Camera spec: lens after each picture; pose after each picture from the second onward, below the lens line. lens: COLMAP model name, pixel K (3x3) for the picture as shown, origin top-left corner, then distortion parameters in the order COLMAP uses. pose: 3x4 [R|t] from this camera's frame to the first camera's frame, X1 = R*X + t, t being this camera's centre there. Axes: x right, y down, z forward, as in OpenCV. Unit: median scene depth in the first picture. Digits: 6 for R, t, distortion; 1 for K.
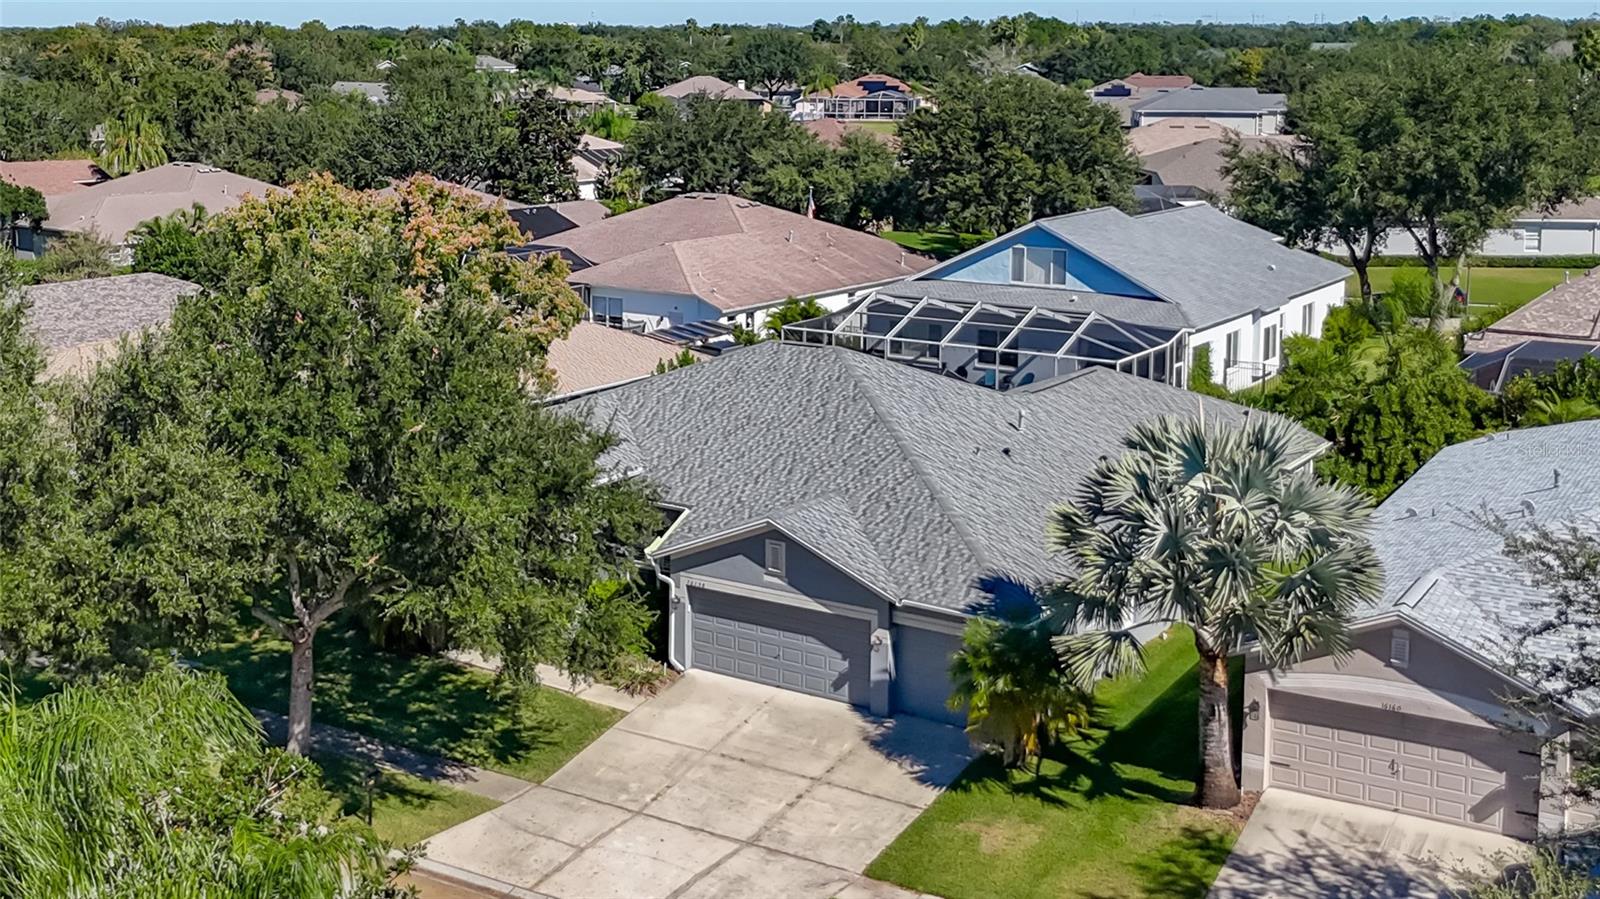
lens RADIAL K [[2003.6, 0, 484.6], [0, 2003.6, 165.0], [0, 0, 1]] dist [0.020902, -0.085731]
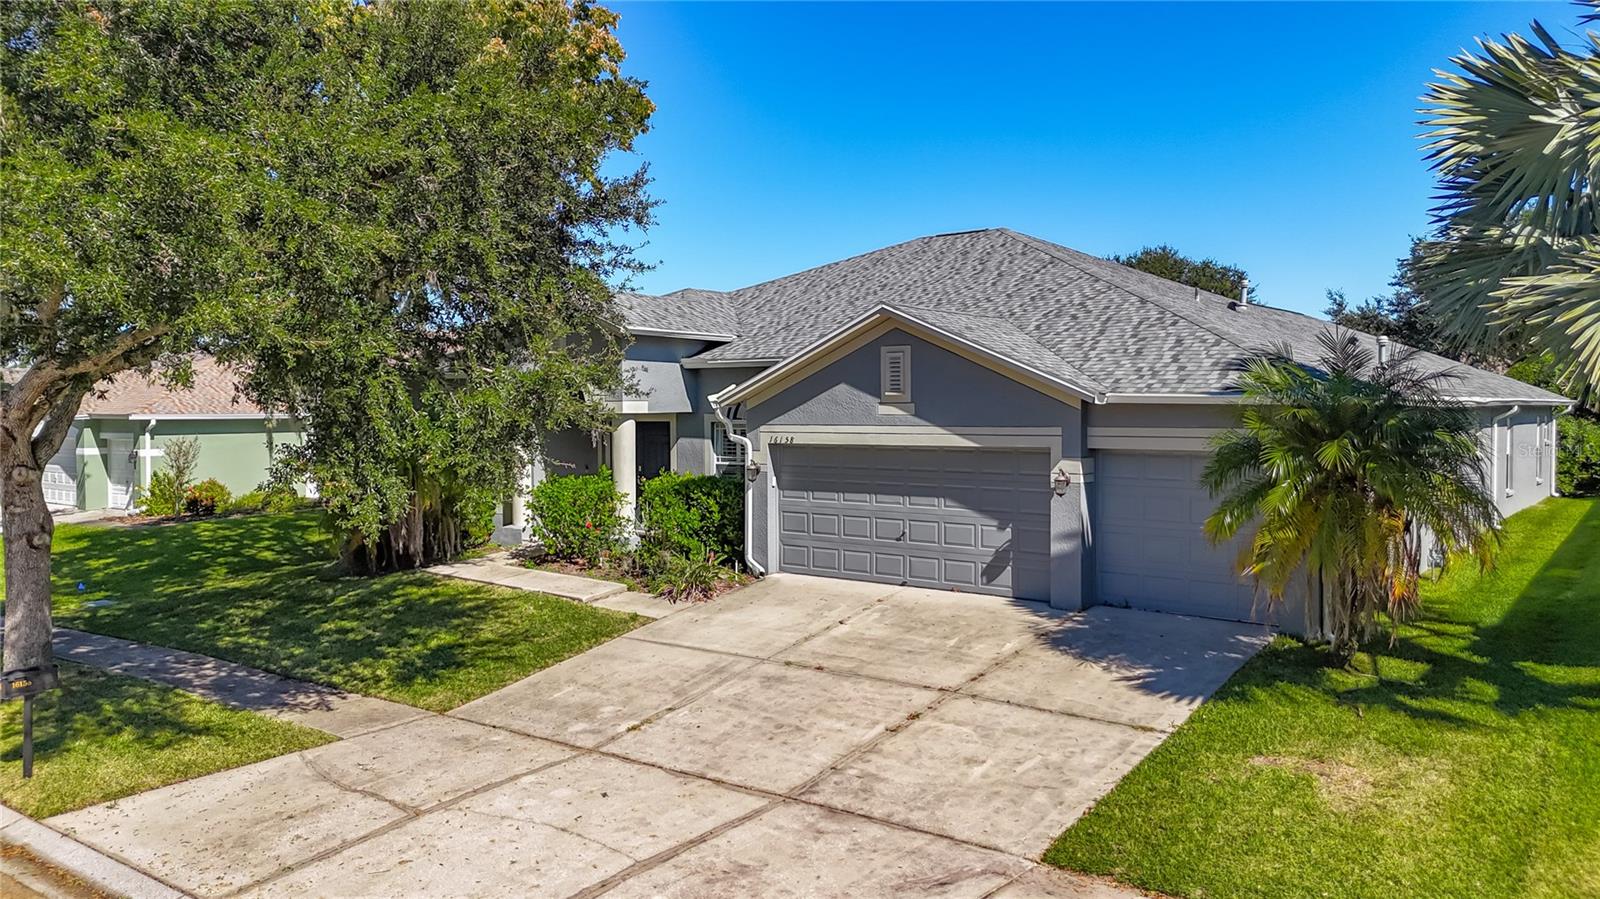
lens RADIAL K [[1189.4, 0, 815.9], [0, 1189.4, 450.6], [0, 0, 1]] dist [0.064180, -0.056158]
pose [[0.999986, -0.000839, 0.005272, 0.119560], [0.001019, 0.999411, -0.034291, 0.235967], [-0.005240, 0.034296, 0.999398, 0.638304]]
